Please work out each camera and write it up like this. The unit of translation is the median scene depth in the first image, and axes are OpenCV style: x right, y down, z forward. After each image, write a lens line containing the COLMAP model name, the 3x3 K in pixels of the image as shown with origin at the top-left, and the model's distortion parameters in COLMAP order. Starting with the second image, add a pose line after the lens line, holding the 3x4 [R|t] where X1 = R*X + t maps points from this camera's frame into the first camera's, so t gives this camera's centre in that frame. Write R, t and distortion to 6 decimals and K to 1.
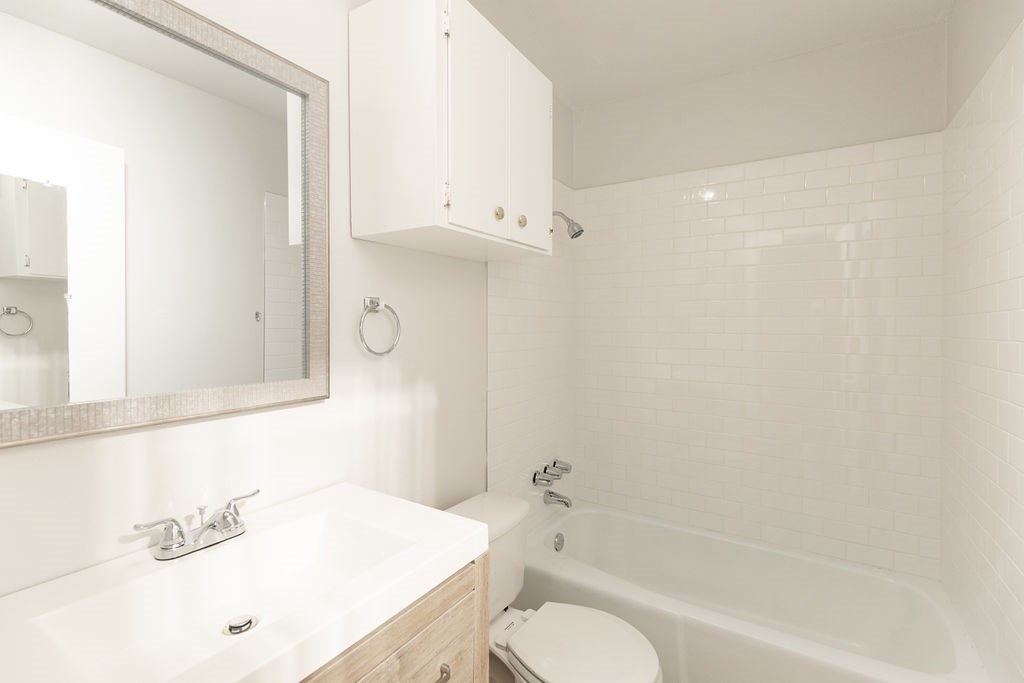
lens RADIAL K [[470.9, 0, 512.3], [0, 470.9, 335.8], [0, 0, 1]] dist [0.003824, -0.000219]
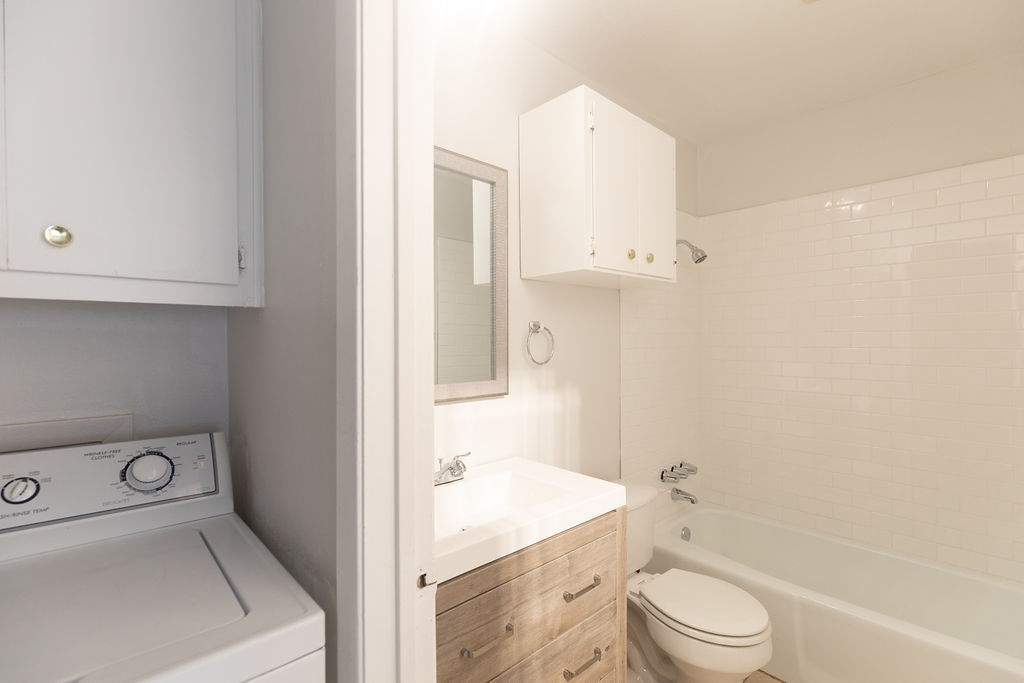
lens RADIAL K [[470.9, 0, 522.9], [0, 470.9, 344.9], [0, 0, 1]] dist [0.003824, -0.000219]
pose [[0.970628, -0.005734, -0.240516, -0.007578], [0.001982, 0.999873, -0.015838, 0.006355], [0.240577, 0.014896, 0.970516, -0.326950]]
